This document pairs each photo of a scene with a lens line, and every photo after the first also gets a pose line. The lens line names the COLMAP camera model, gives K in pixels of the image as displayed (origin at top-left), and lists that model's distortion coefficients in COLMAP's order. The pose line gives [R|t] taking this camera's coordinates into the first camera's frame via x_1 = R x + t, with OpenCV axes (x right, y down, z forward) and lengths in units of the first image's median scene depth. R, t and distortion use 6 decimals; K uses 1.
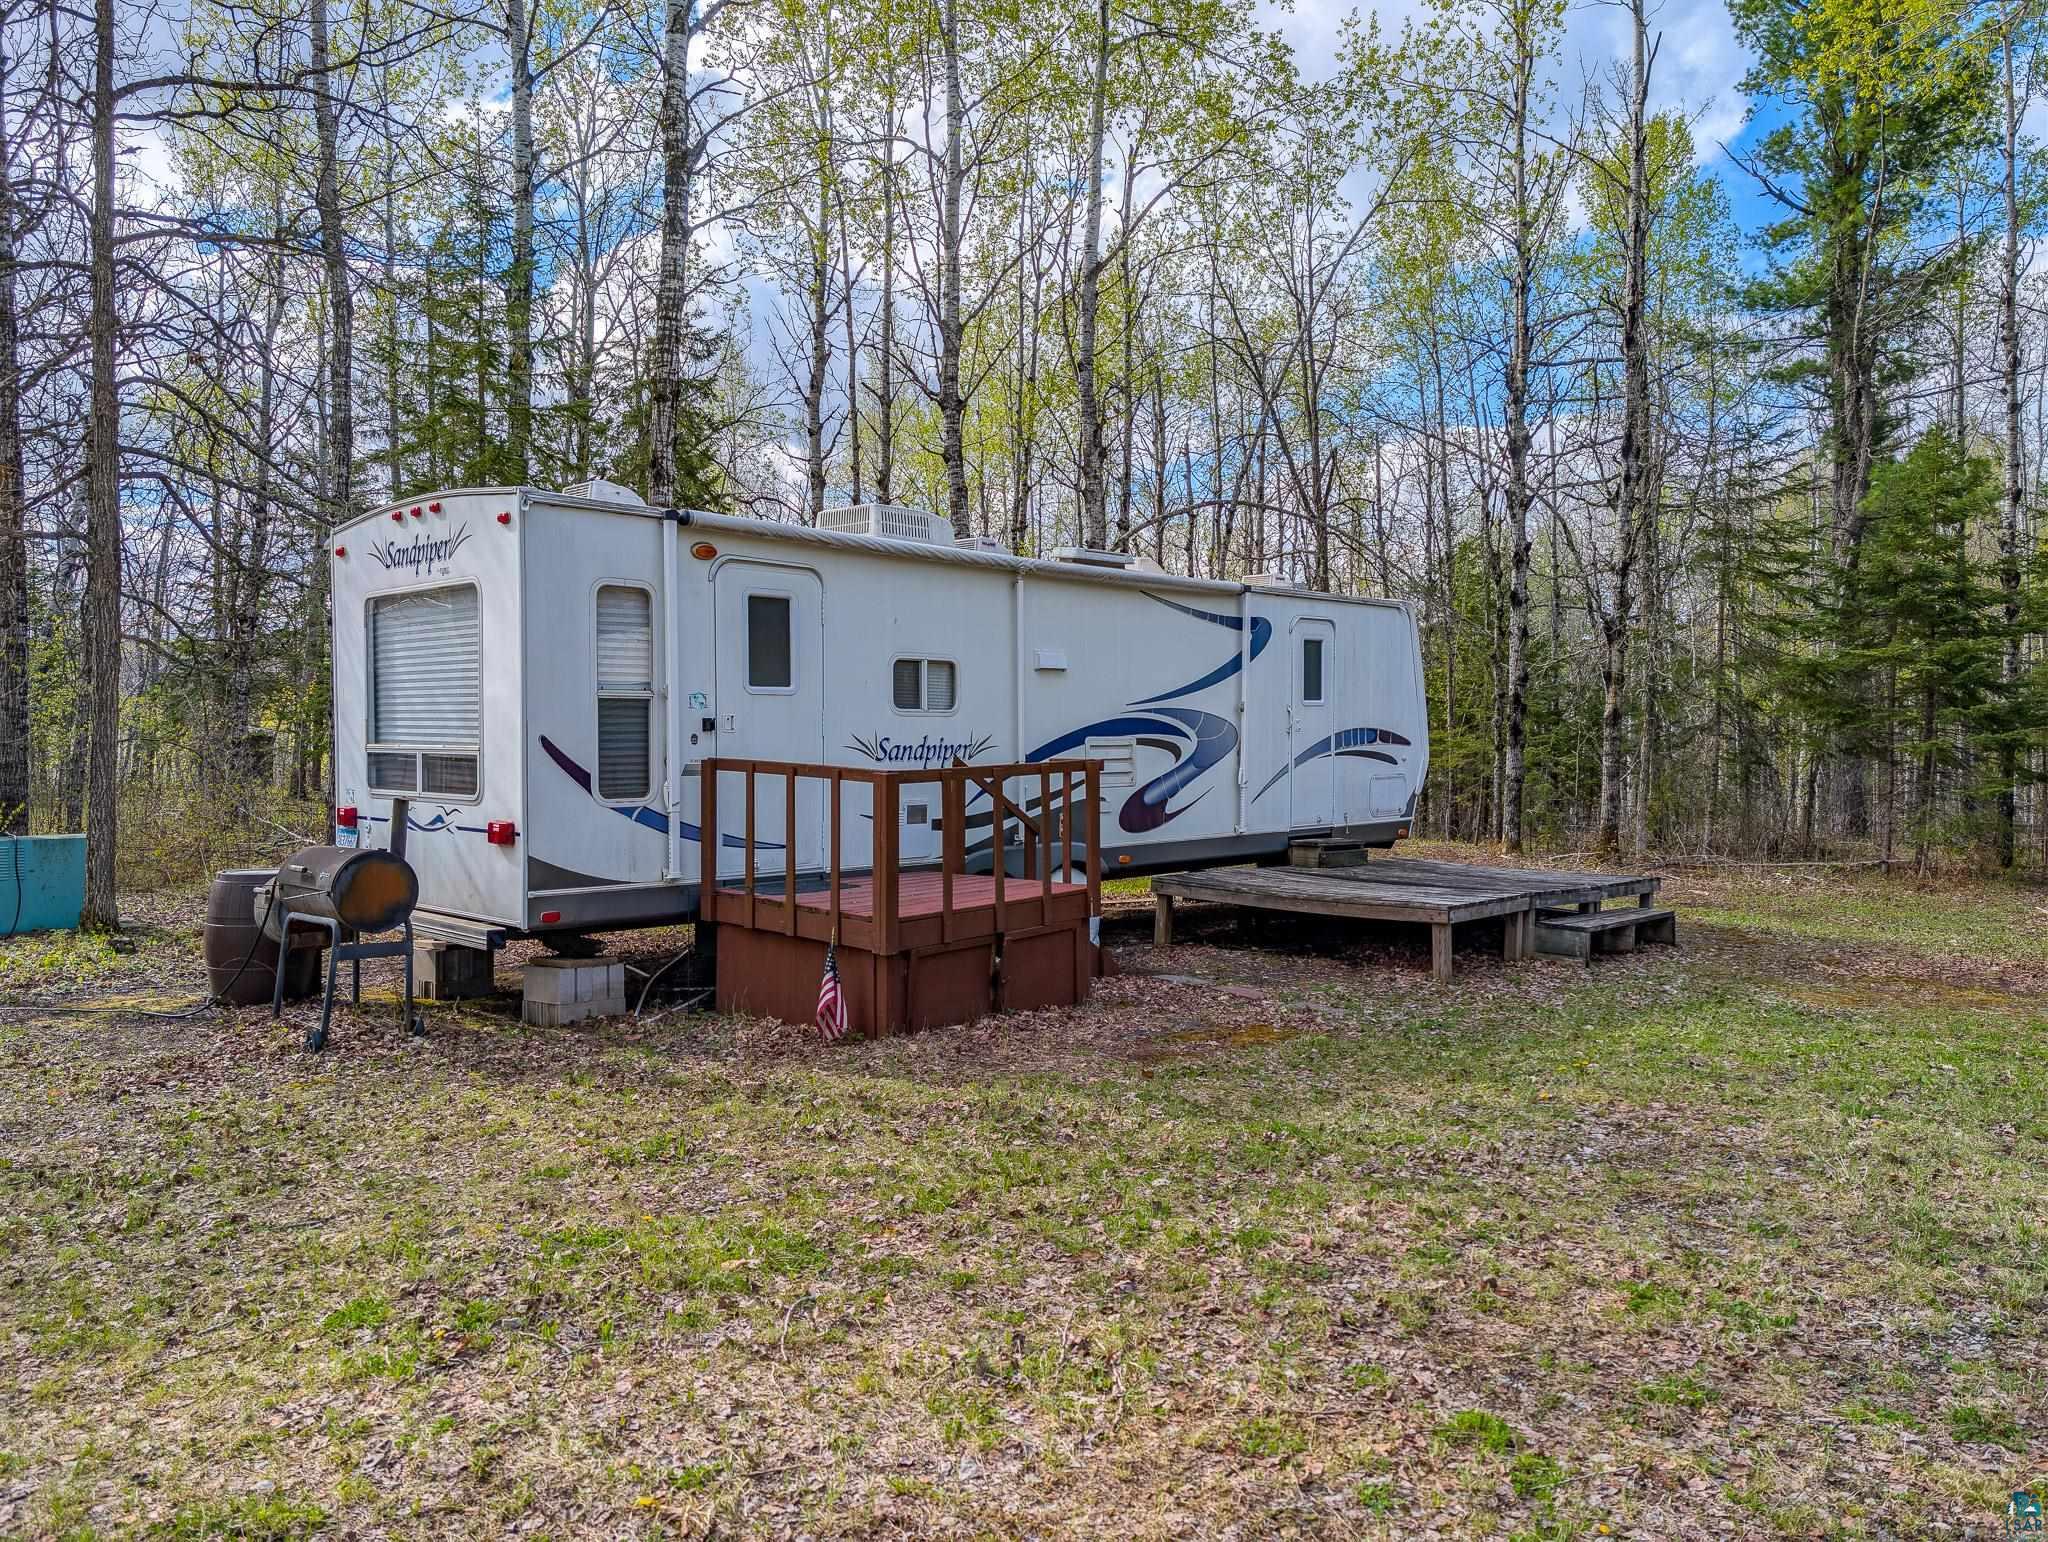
lens RADIAL K [[1429.5, 0, 1029.6], [0, 1429.5, 776.5], [0, 0, 1]] dist [0.001903, -0.002535]
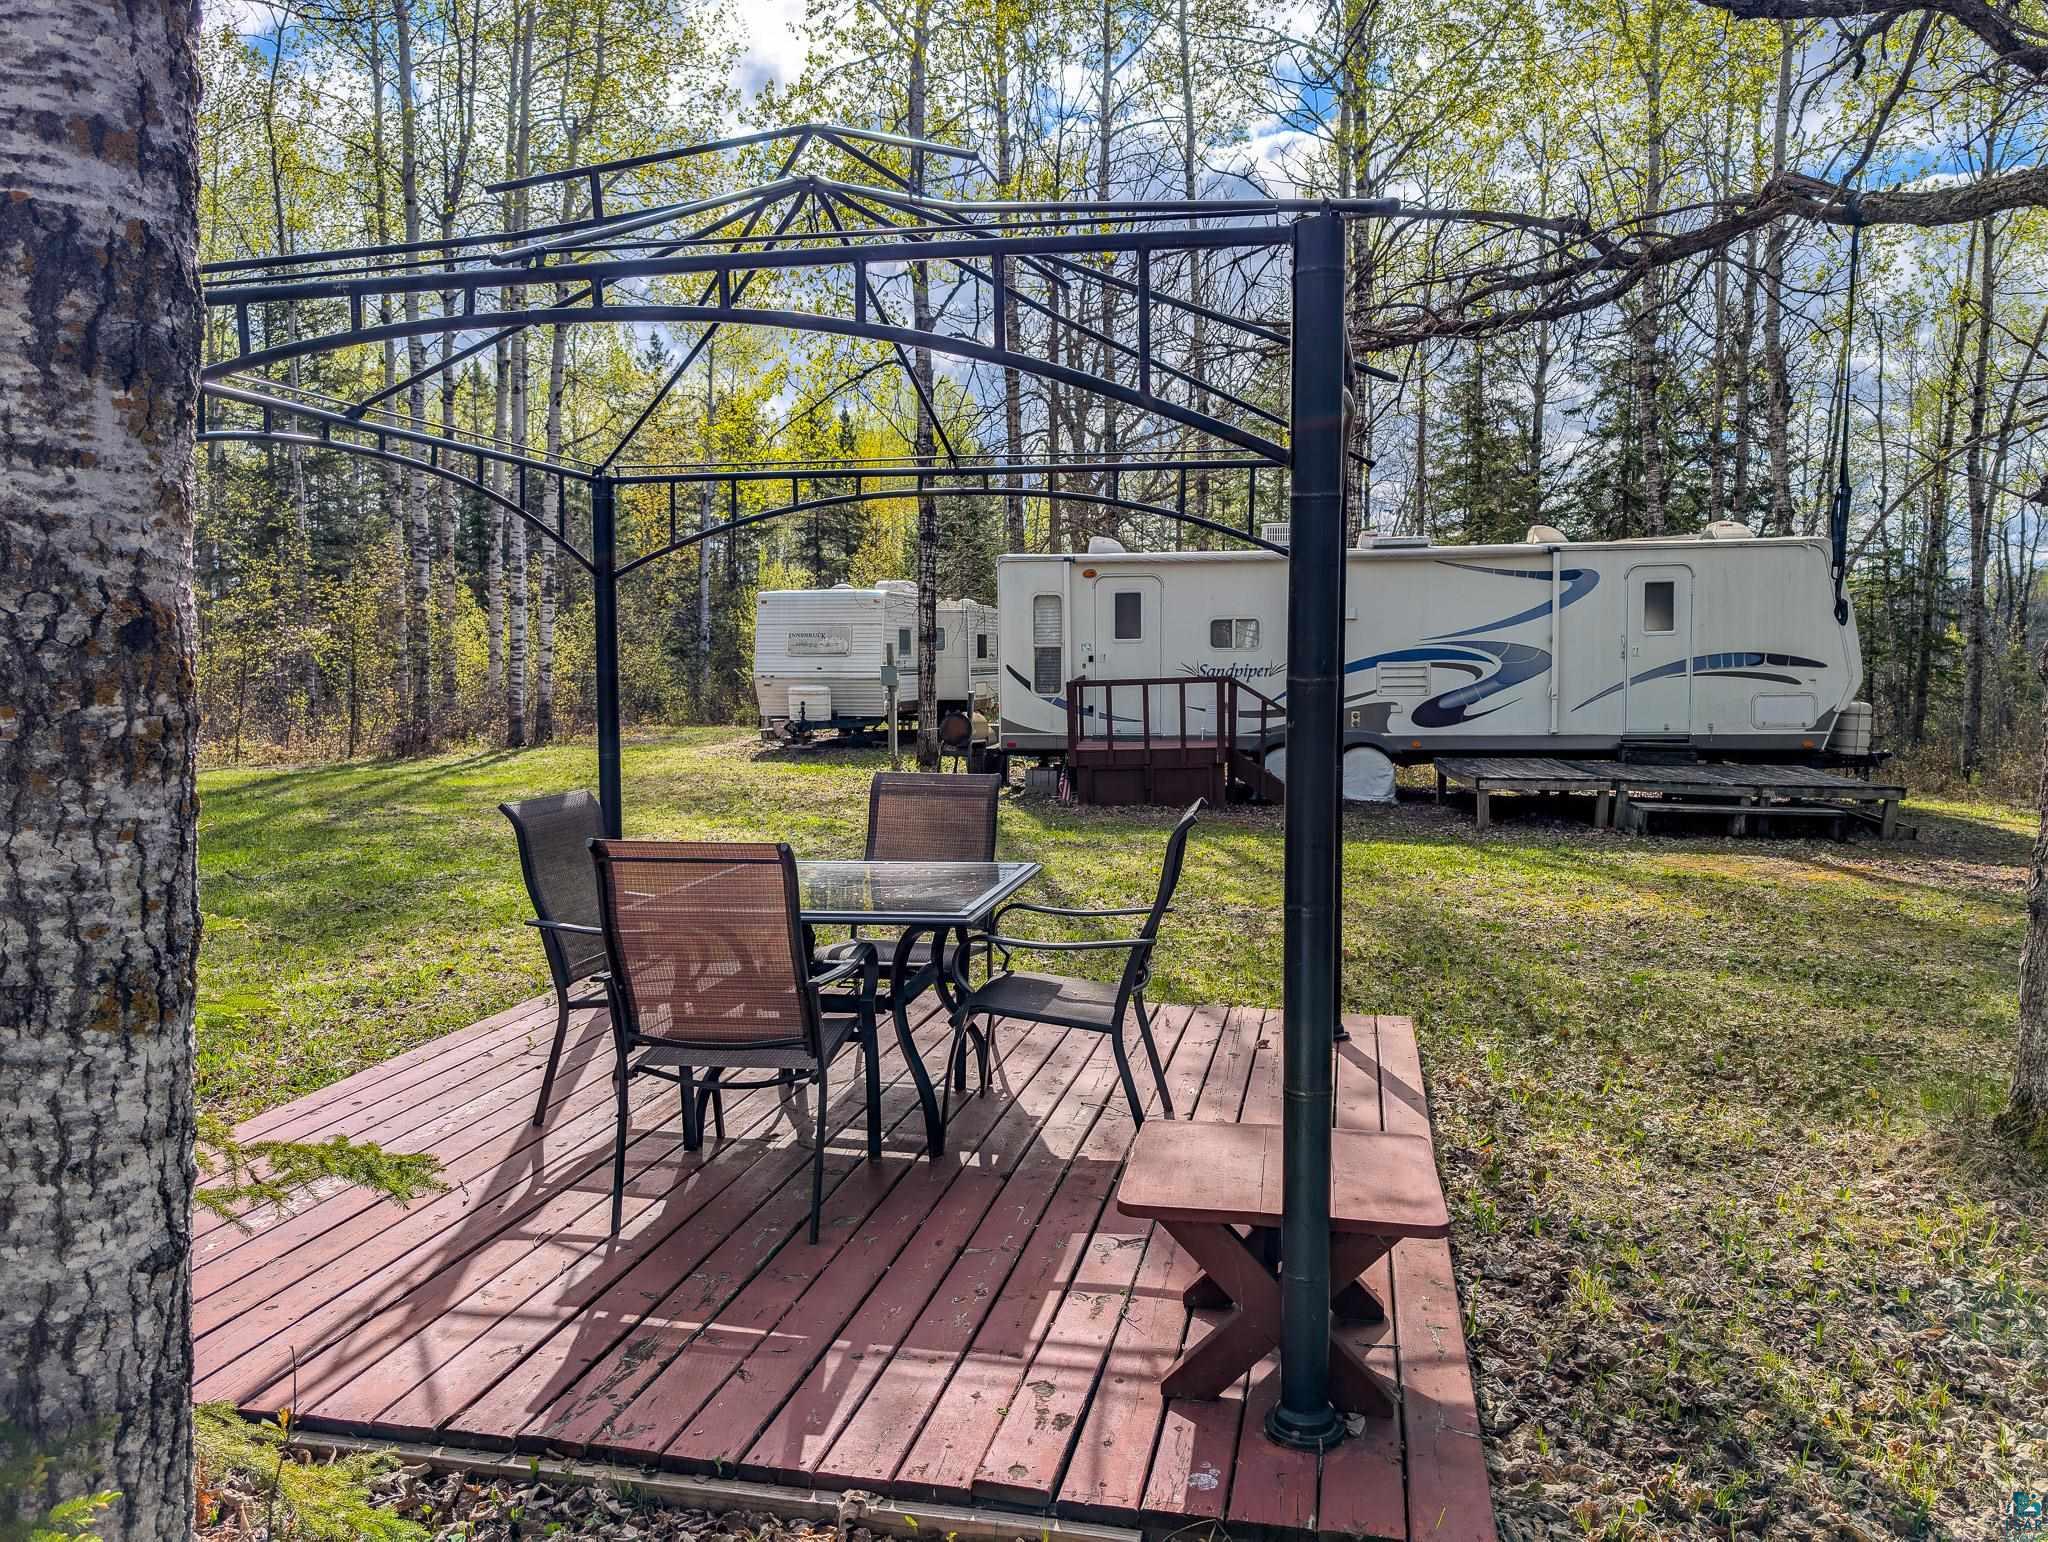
lens RADIAL K [[1429.5, 0, 1028.2], [0, 1429.5, 776.8], [0, 0, 1]] dist [0.001903, -0.002535]
pose [[0.546282, 0.060768, -0.835394, 1.098844], [-0.016045, 0.997941, 0.062100, 0.005360], [0.837447, -0.020520, 0.546133, -0.152543]]
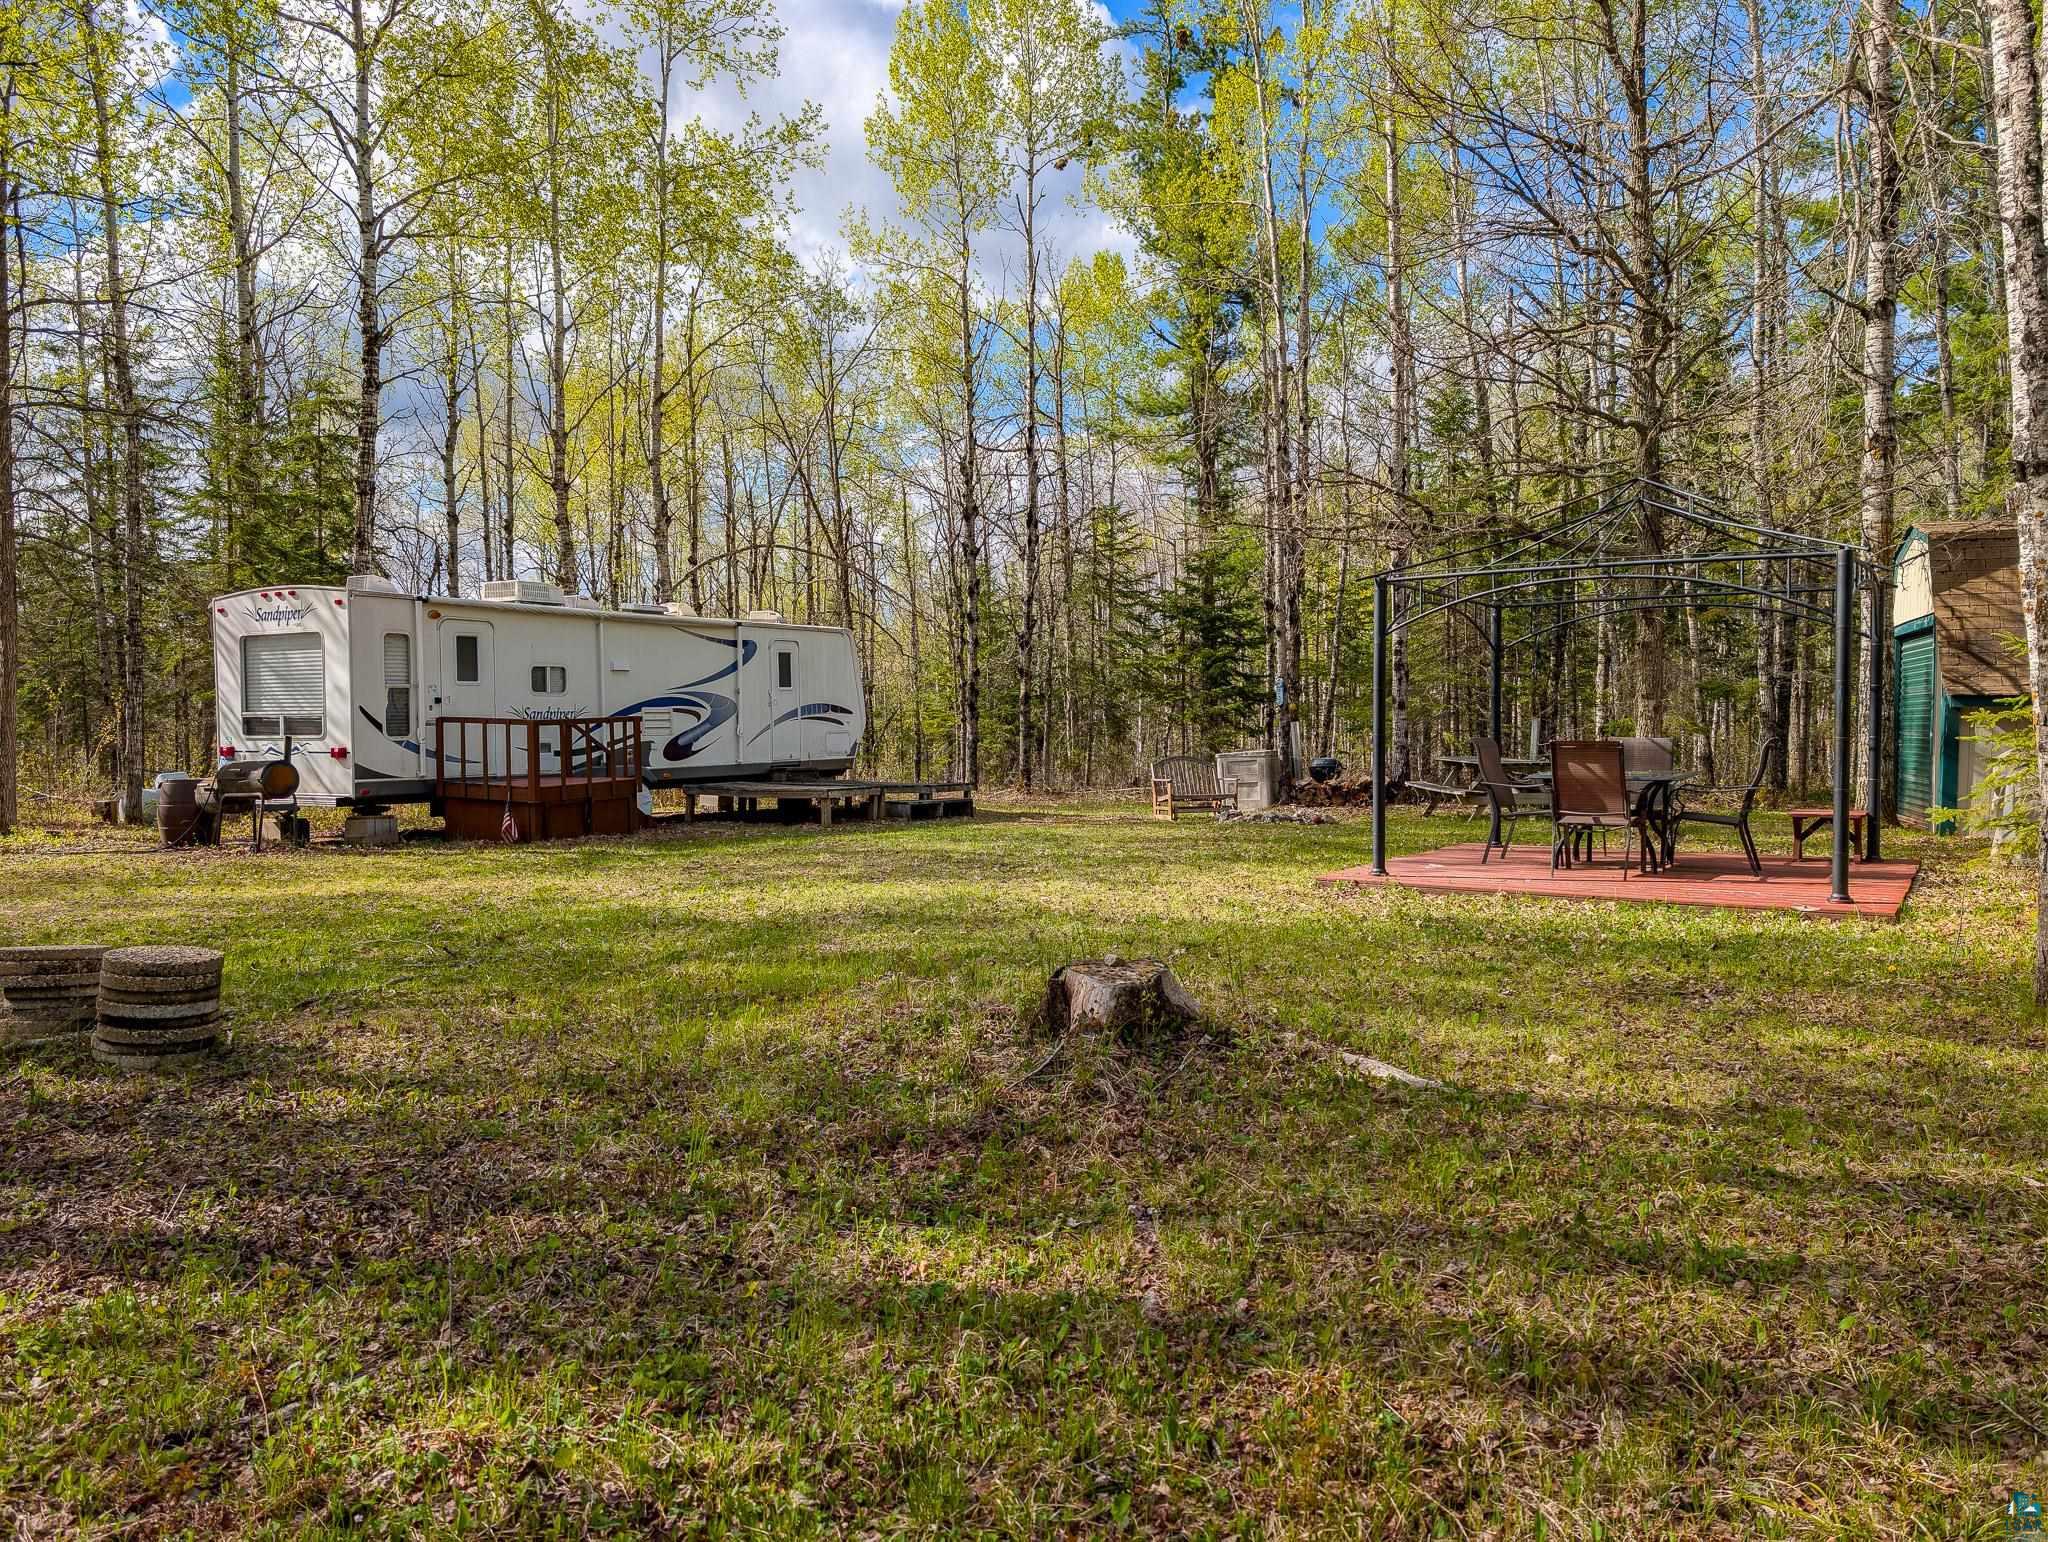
lens RADIAL K [[1429.5, 0, 1026.1], [0, 1429.5, 768.6], [0, 0, 1]] dist [0.001903, -0.002535]
pose [[0.967324, -0.019553, 0.252789, 0.049205], [0.018721, 0.999809, 0.005695, 0.047074], [-0.252851, -0.000777, 0.967505, -0.860324]]
